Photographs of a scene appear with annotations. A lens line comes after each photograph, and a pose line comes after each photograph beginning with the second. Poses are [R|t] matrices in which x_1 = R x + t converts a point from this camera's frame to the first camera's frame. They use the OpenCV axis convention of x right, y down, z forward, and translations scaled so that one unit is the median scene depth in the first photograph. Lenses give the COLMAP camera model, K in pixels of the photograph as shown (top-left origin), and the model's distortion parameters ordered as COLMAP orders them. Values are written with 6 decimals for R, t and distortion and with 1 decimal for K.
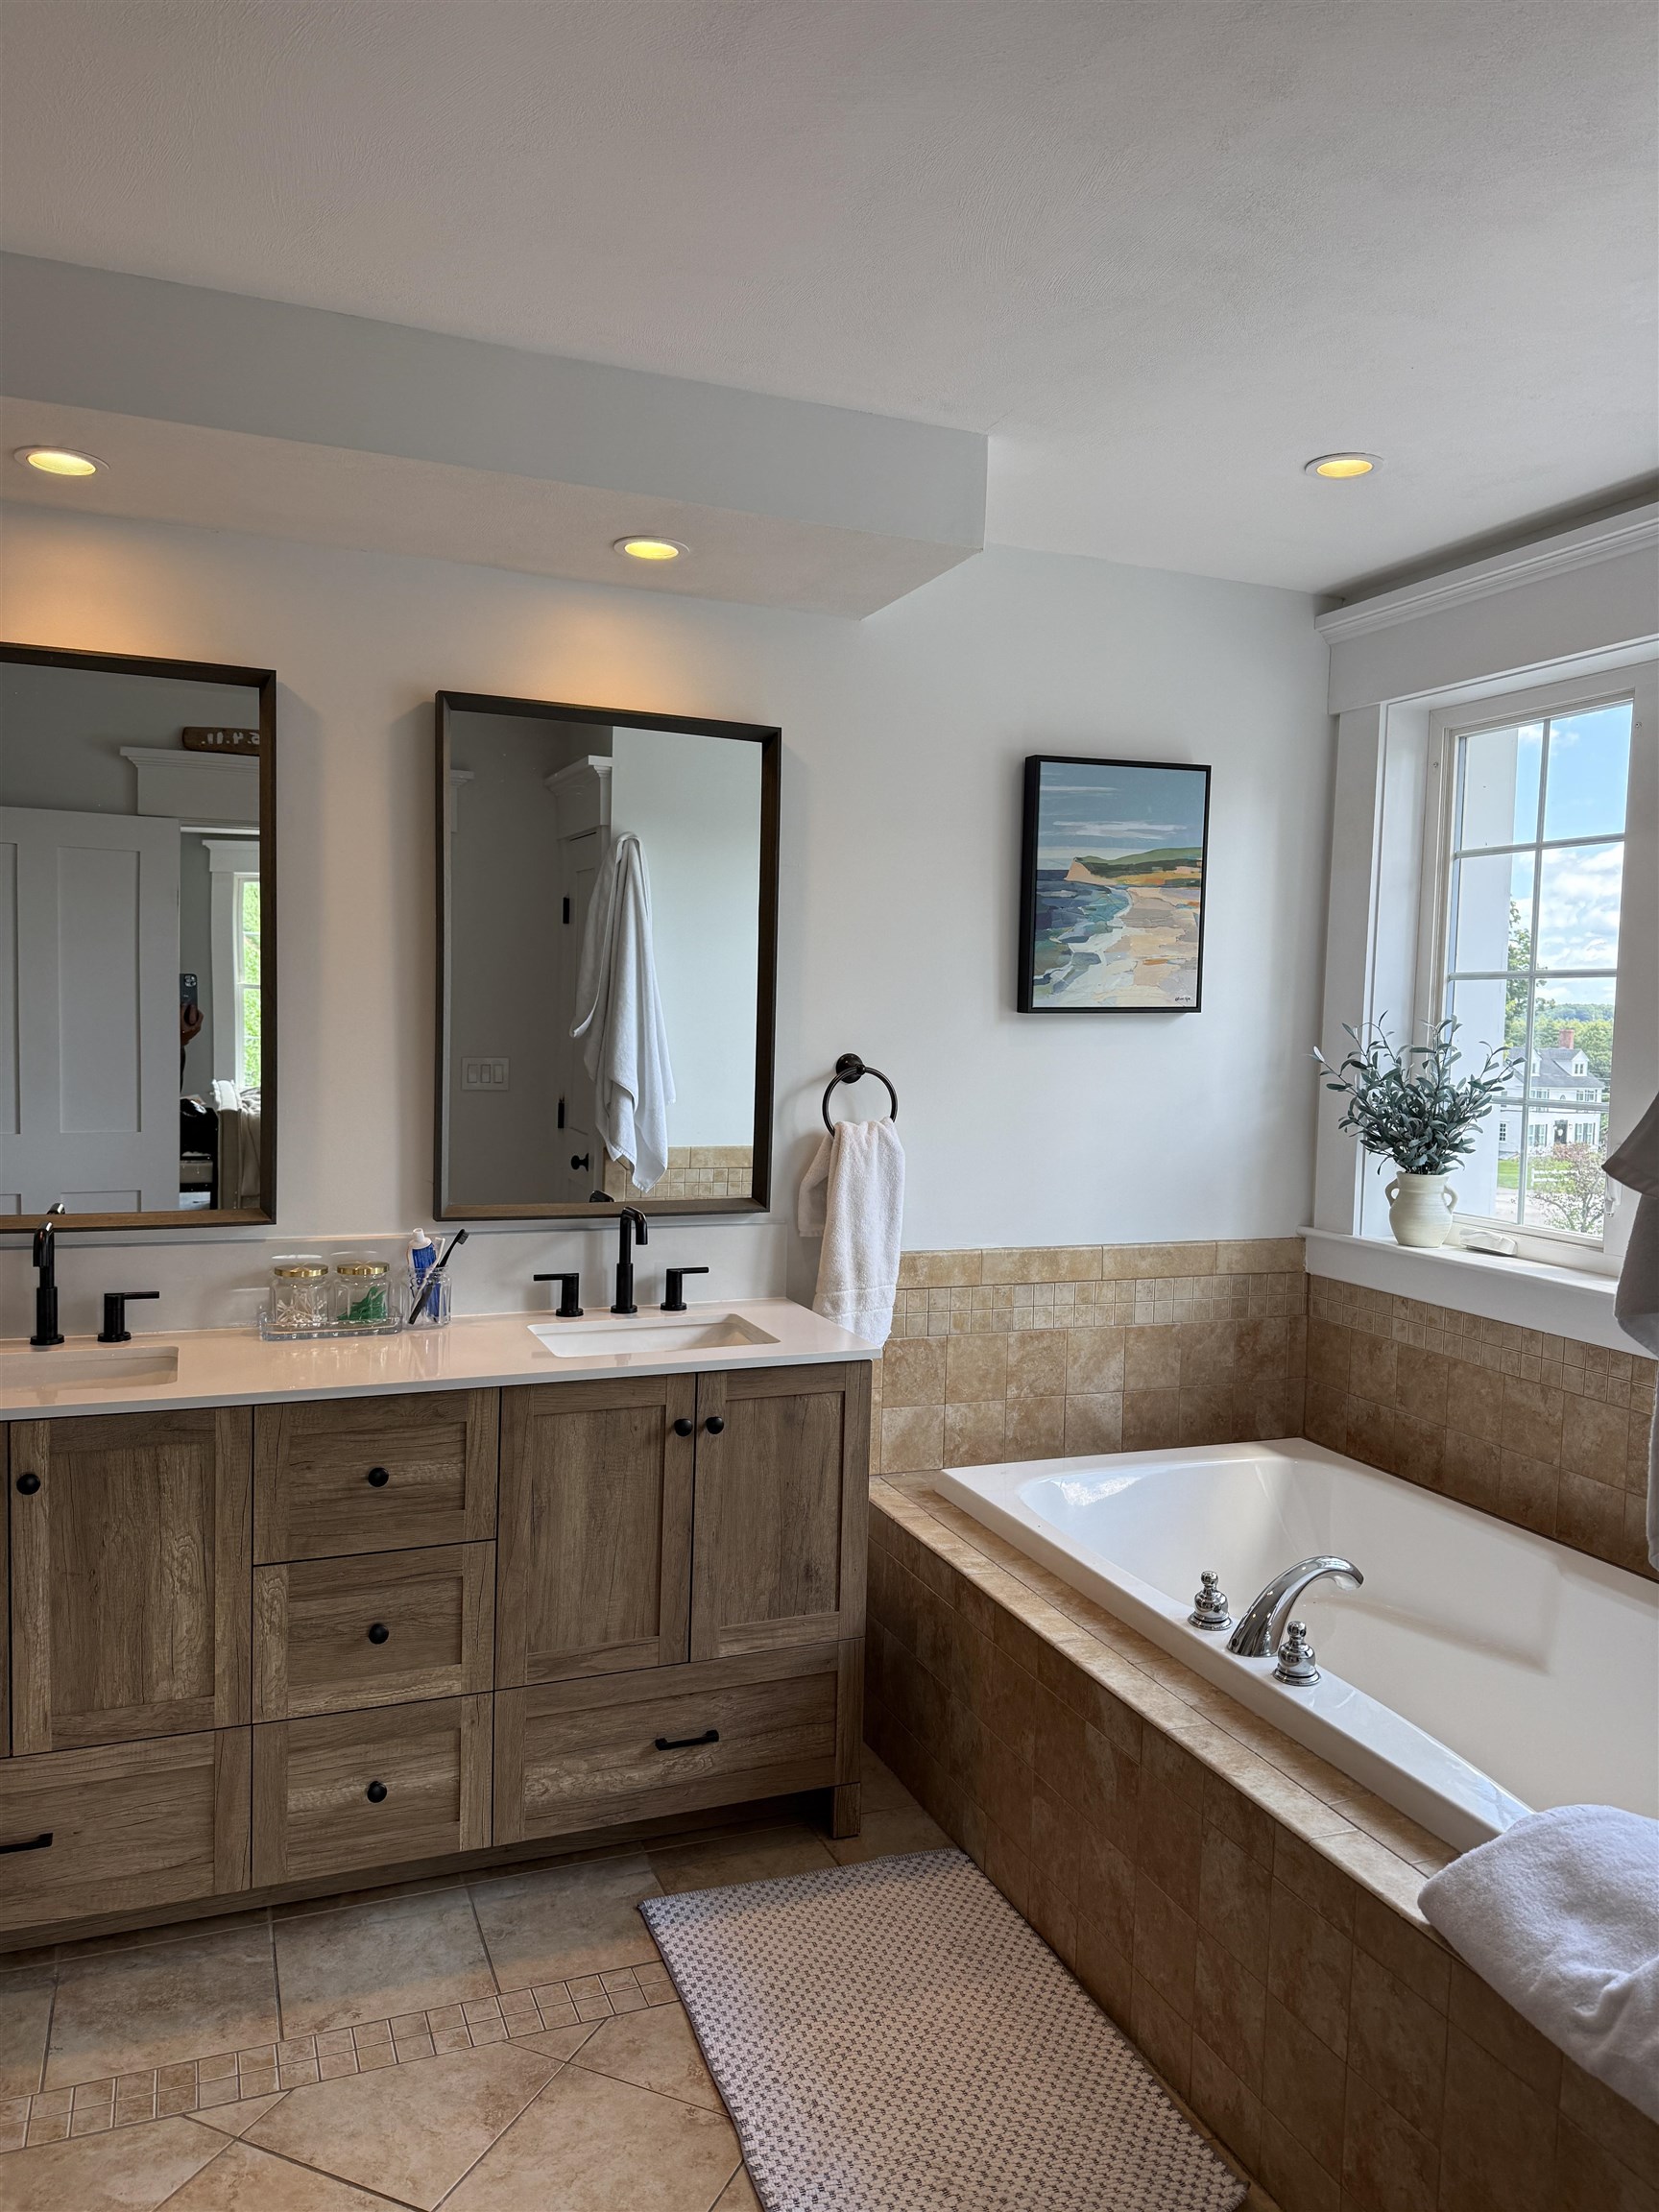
lens RADIAL K [[1622.8, 0, 826.6], [0, 1622.8, 1079.5], [0, 0, 1]] dist [0.008360, -0.030700]
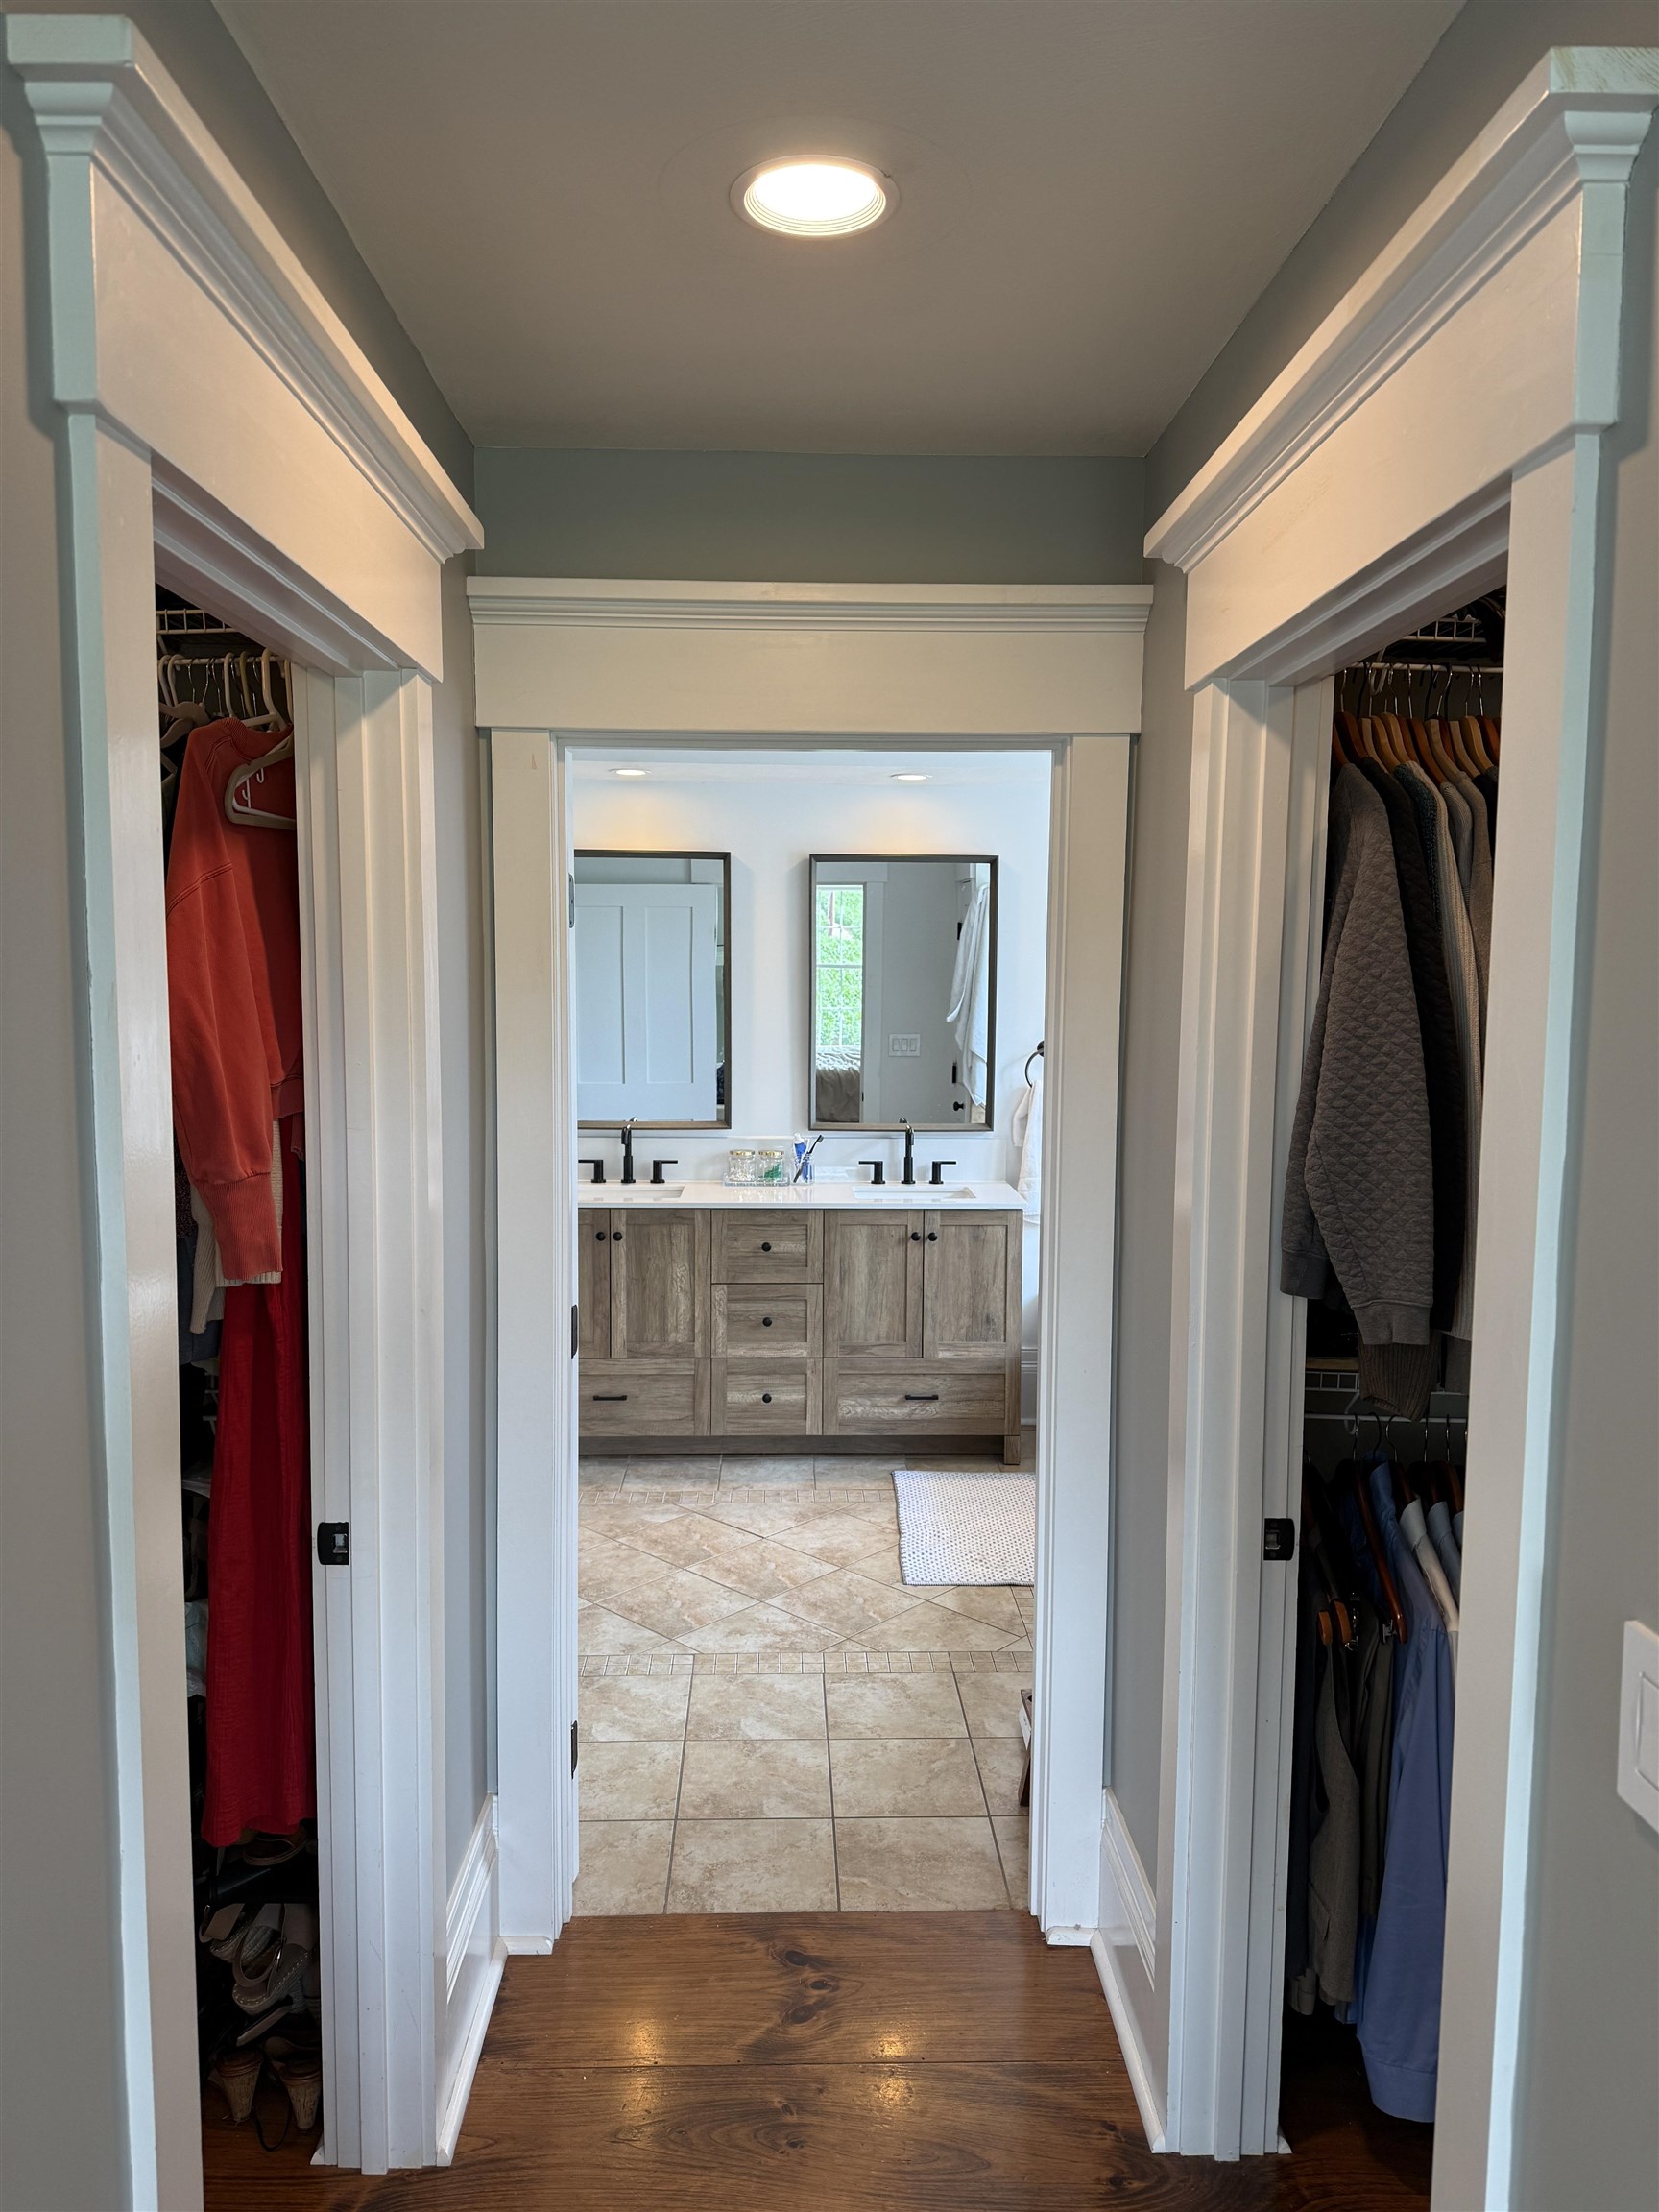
lens RADIAL K [[1622.8, 0, 826.6], [0, 1622.8, 1079.5], [0, 0, 1]] dist [0.008360, -0.030700]
pose [[0.941716, 0.018779, -0.335884, 0.482123], [-0.007145, 0.999332, 0.035839, -0.049137], [0.336333, -0.031350, 0.941221, -0.919012]]
